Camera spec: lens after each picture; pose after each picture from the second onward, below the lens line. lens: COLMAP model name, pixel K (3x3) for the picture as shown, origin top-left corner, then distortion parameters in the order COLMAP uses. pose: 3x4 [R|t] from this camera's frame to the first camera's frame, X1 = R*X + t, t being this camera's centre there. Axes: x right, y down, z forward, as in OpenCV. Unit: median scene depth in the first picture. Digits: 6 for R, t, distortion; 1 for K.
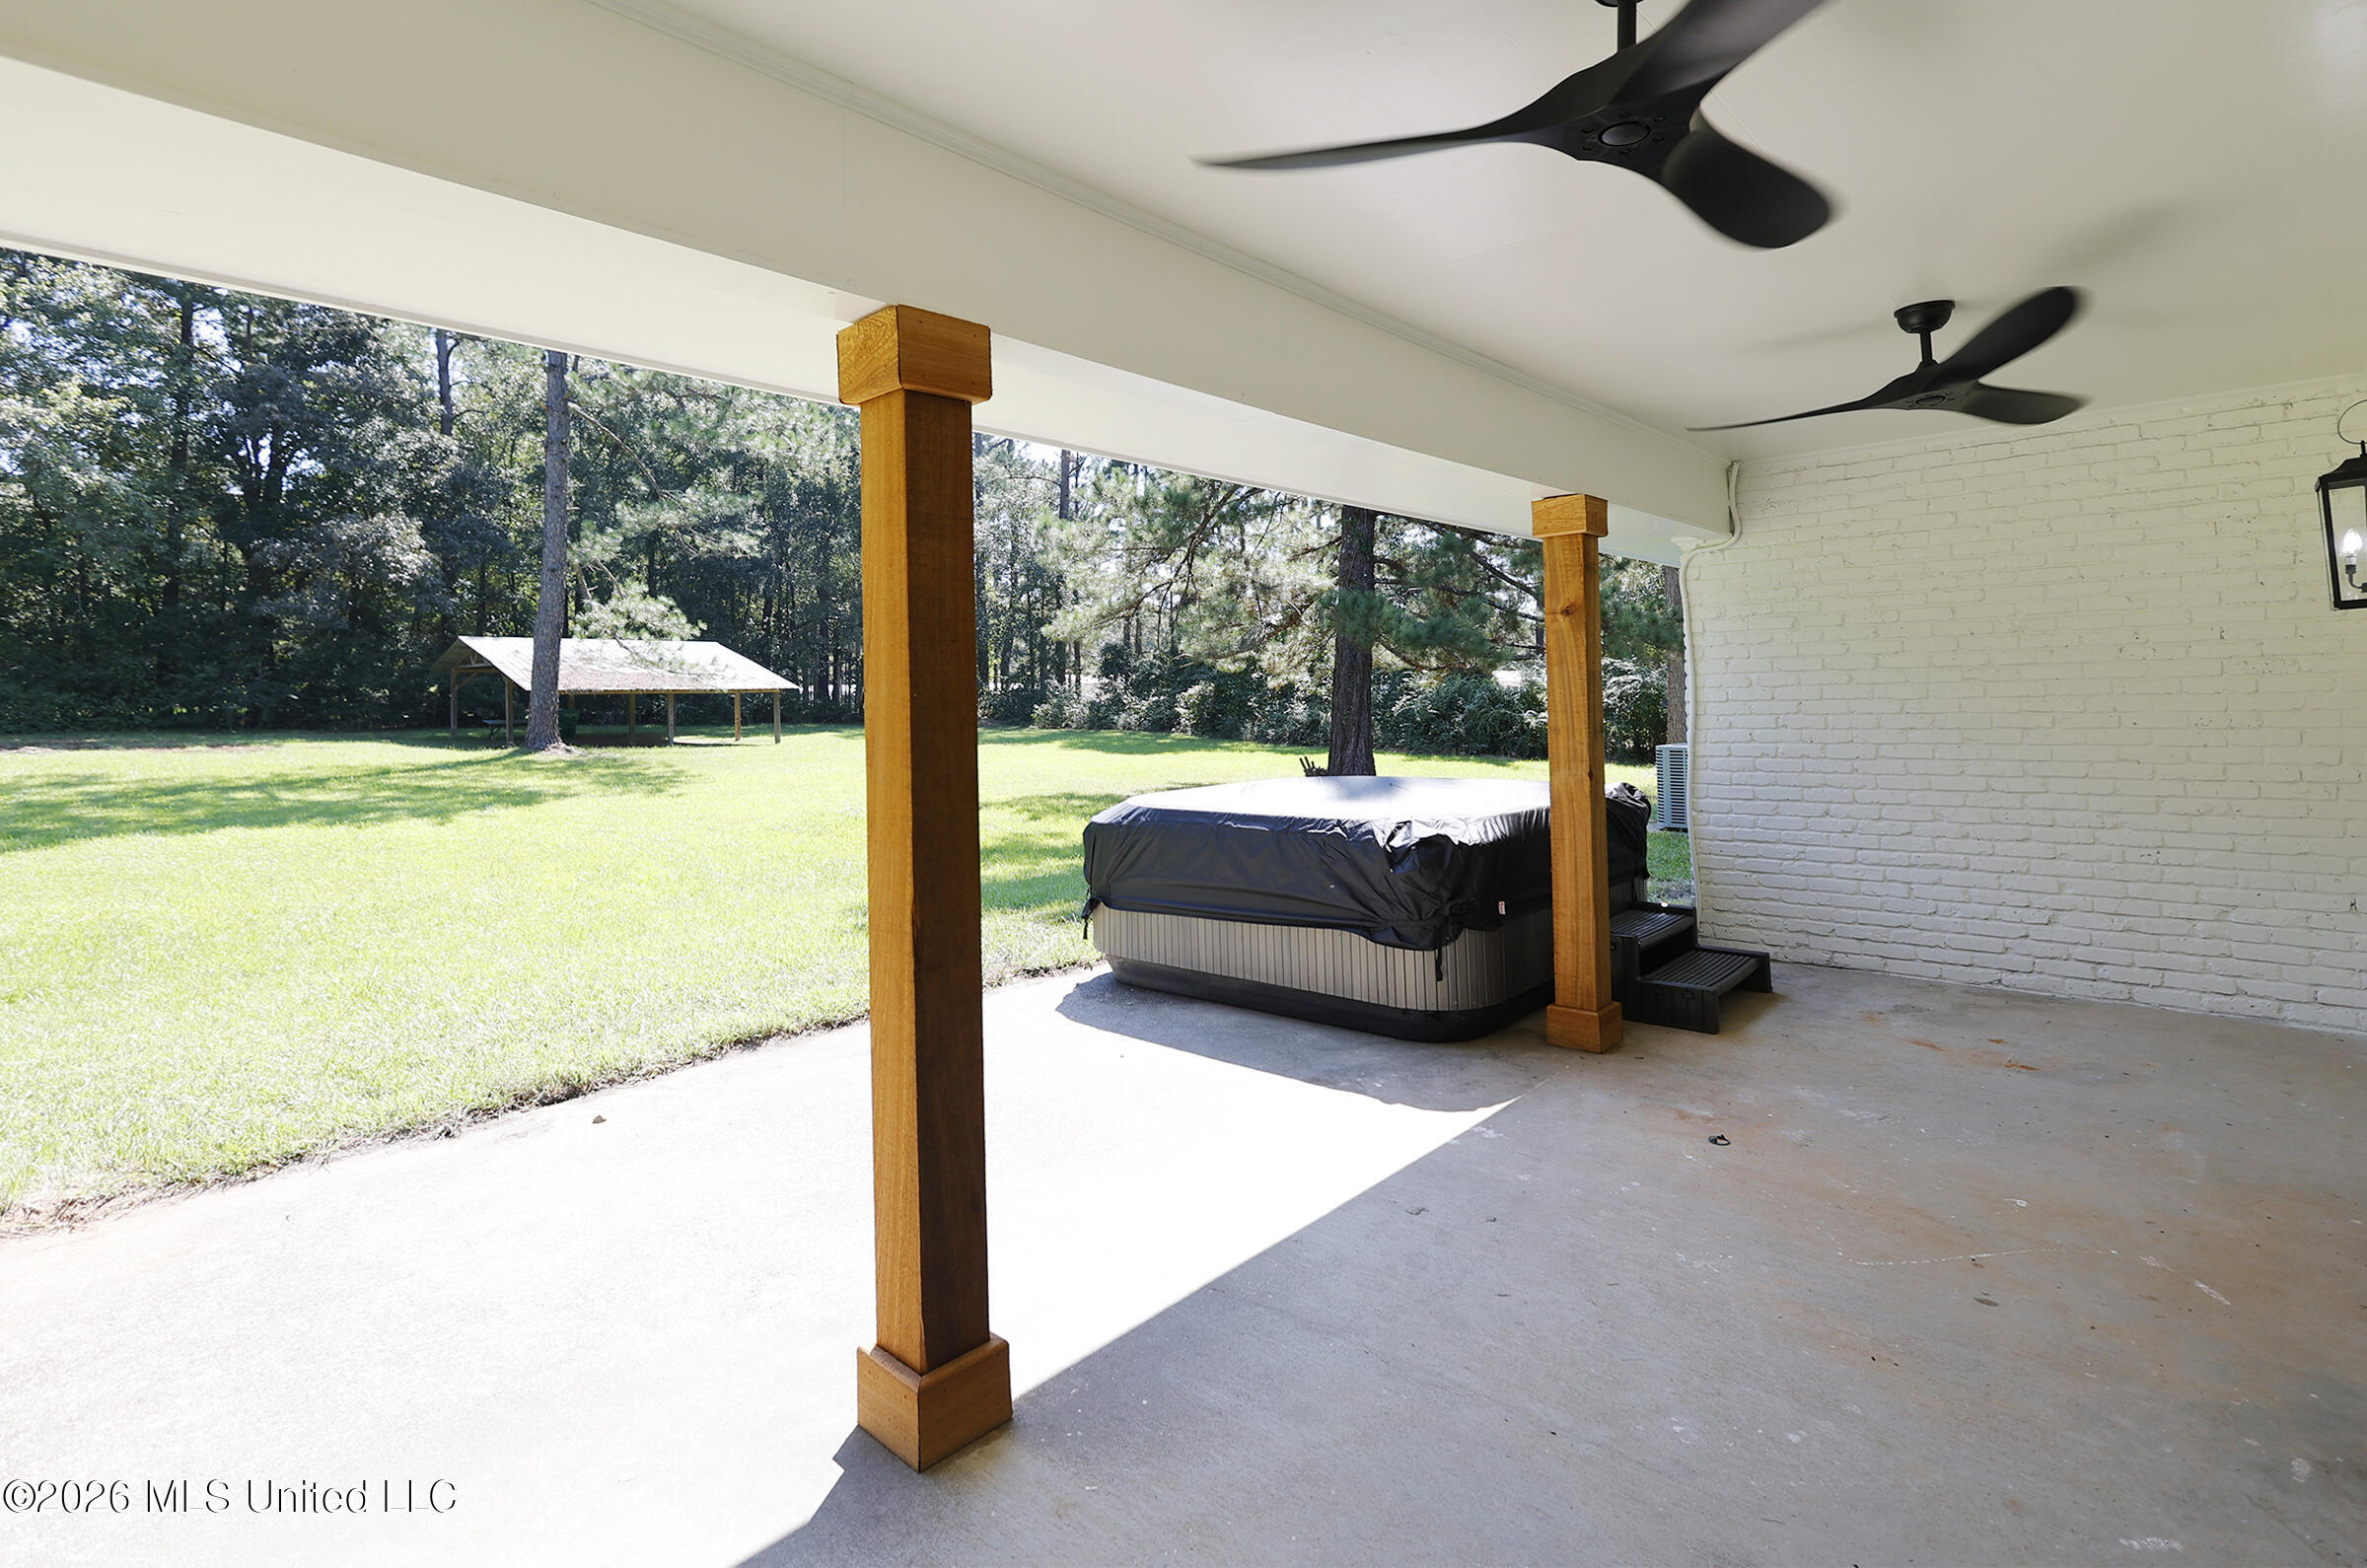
lens RADIAL K [[1120.1, 0, 1183.5], [0, 1120.1, 784.0], [0, 0, 1]] dist [-0.000369, 0.000017]
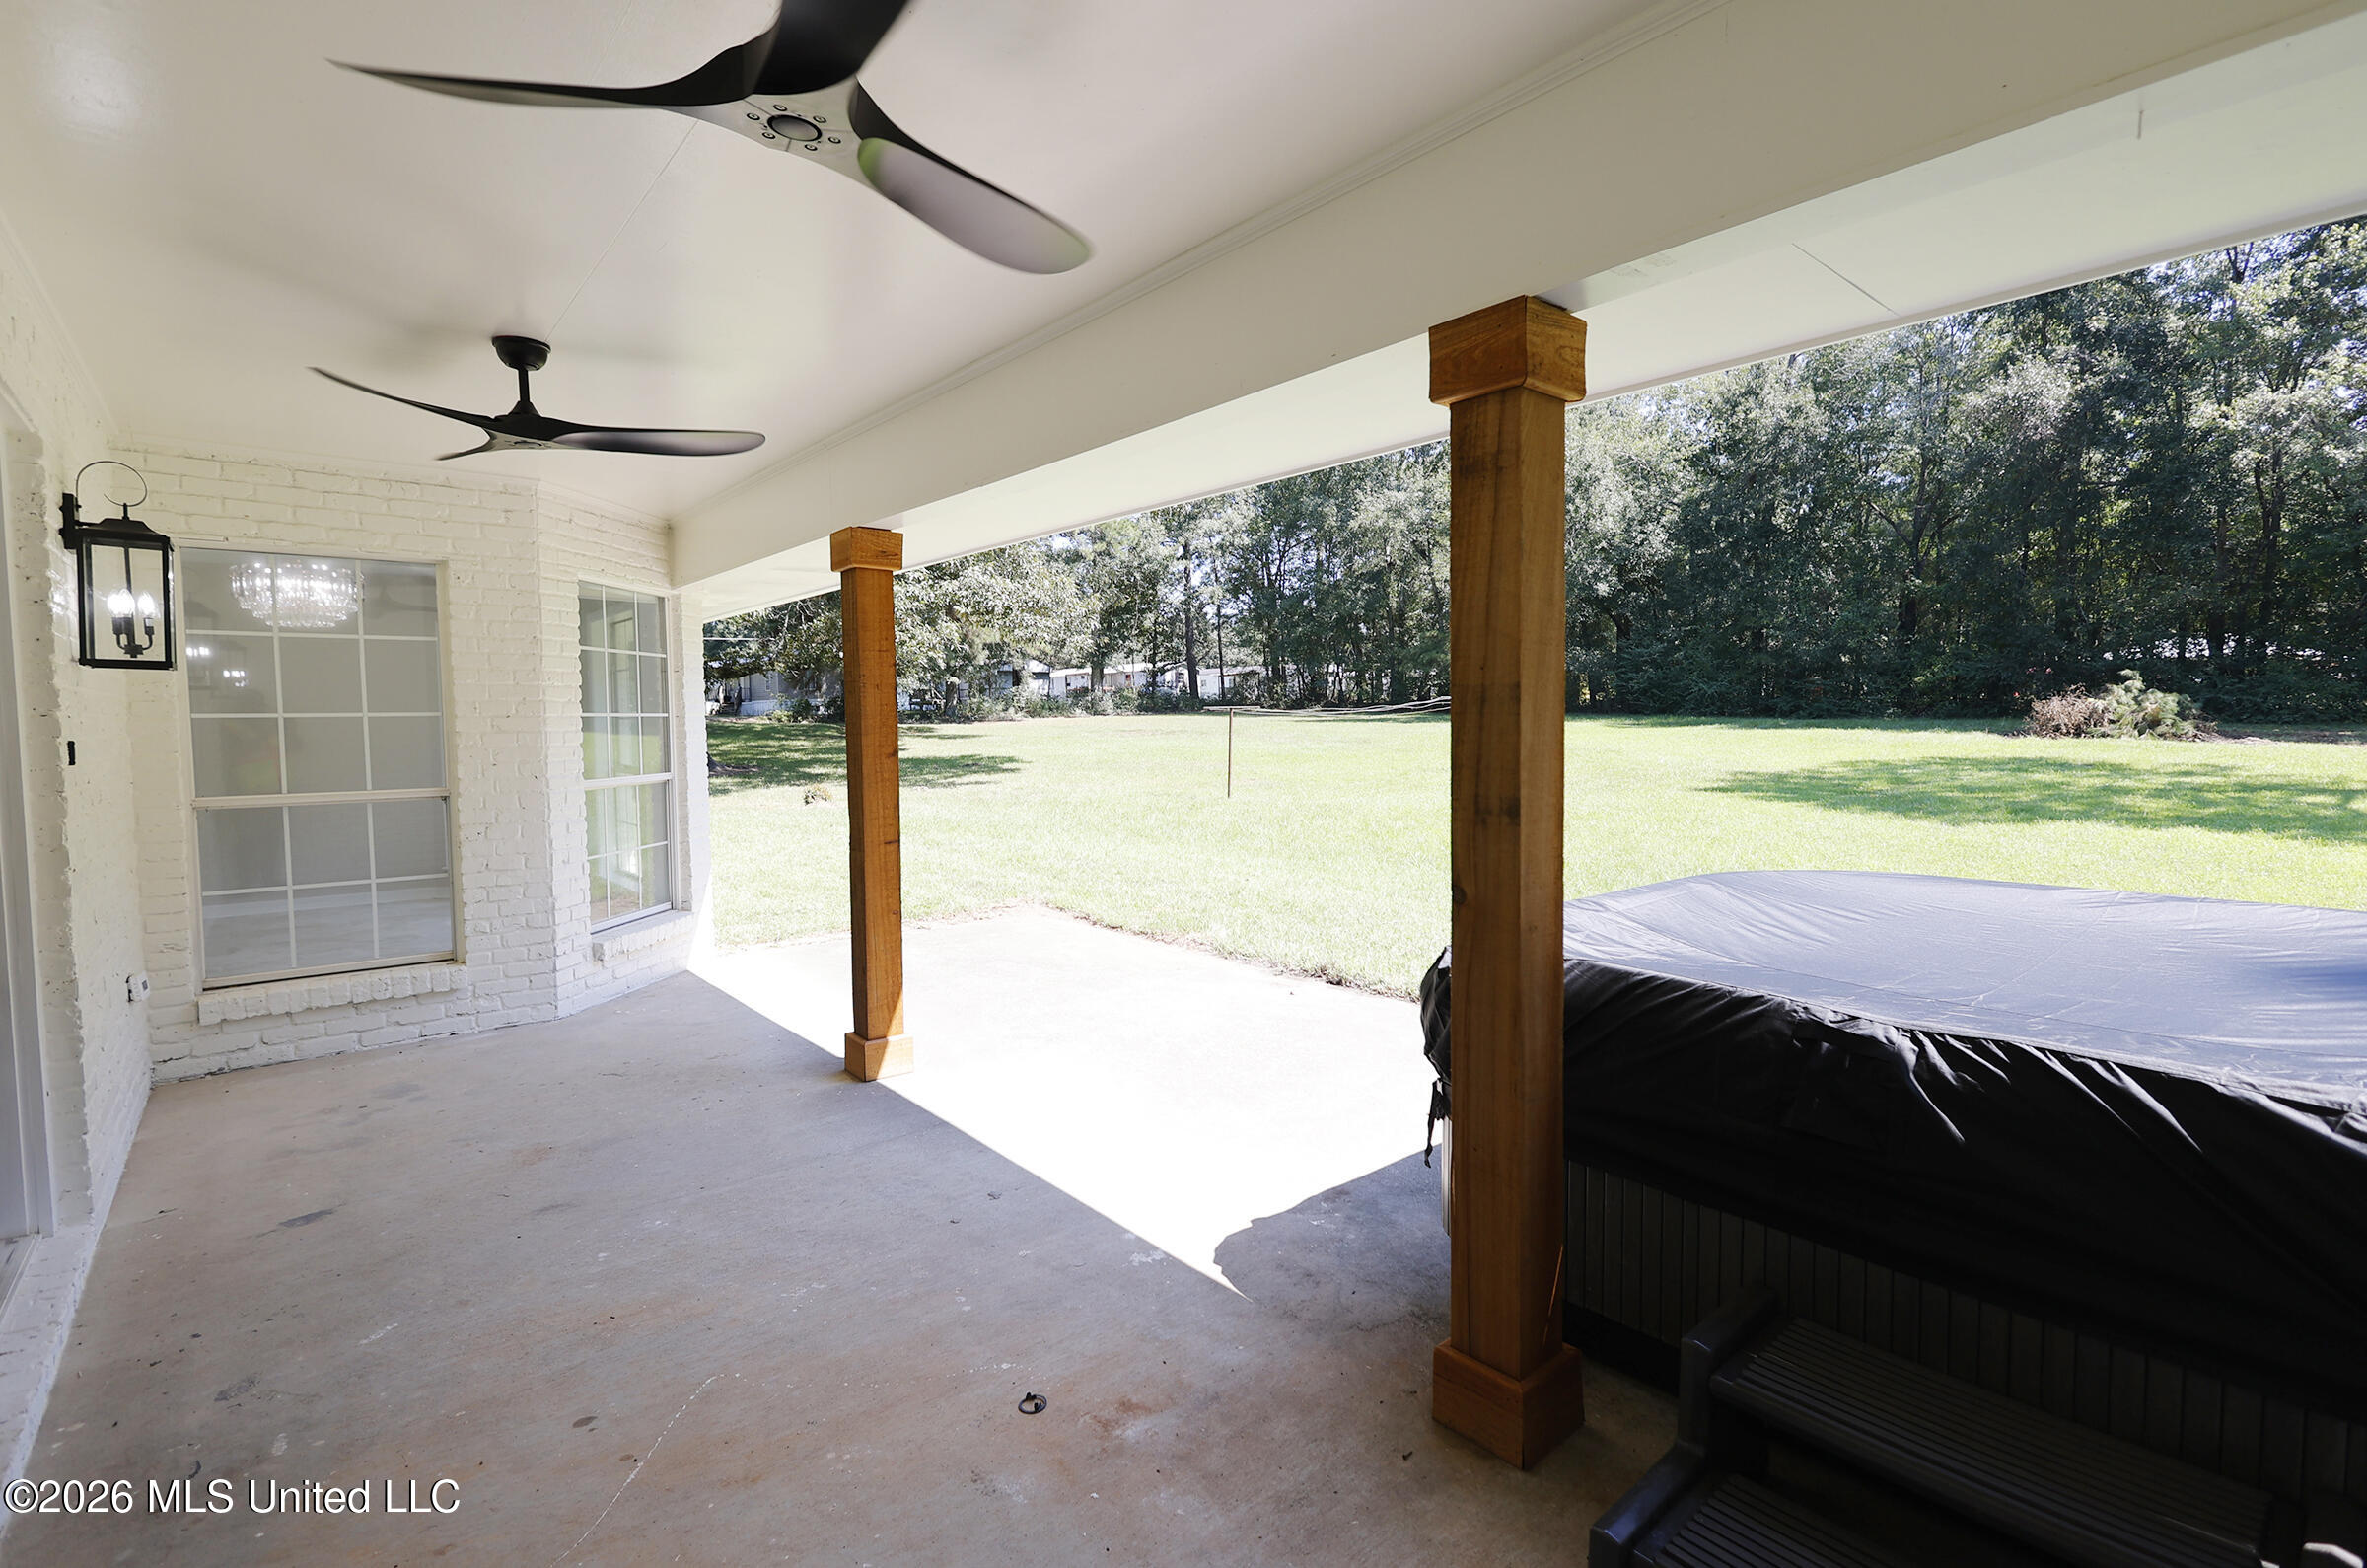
lens RADIAL K [[1120.1, 0, 1183.5], [0, 1120.1, 784.0], [0, 0, 1]] dist [-0.000369, 0.000017]
pose [[-0.144406, 0.078080, -0.986433, 1.050657], [-0.065303, 0.993957, 0.088235, -0.119160], [0.987361, 0.077159, -0.138435, 1.092541]]
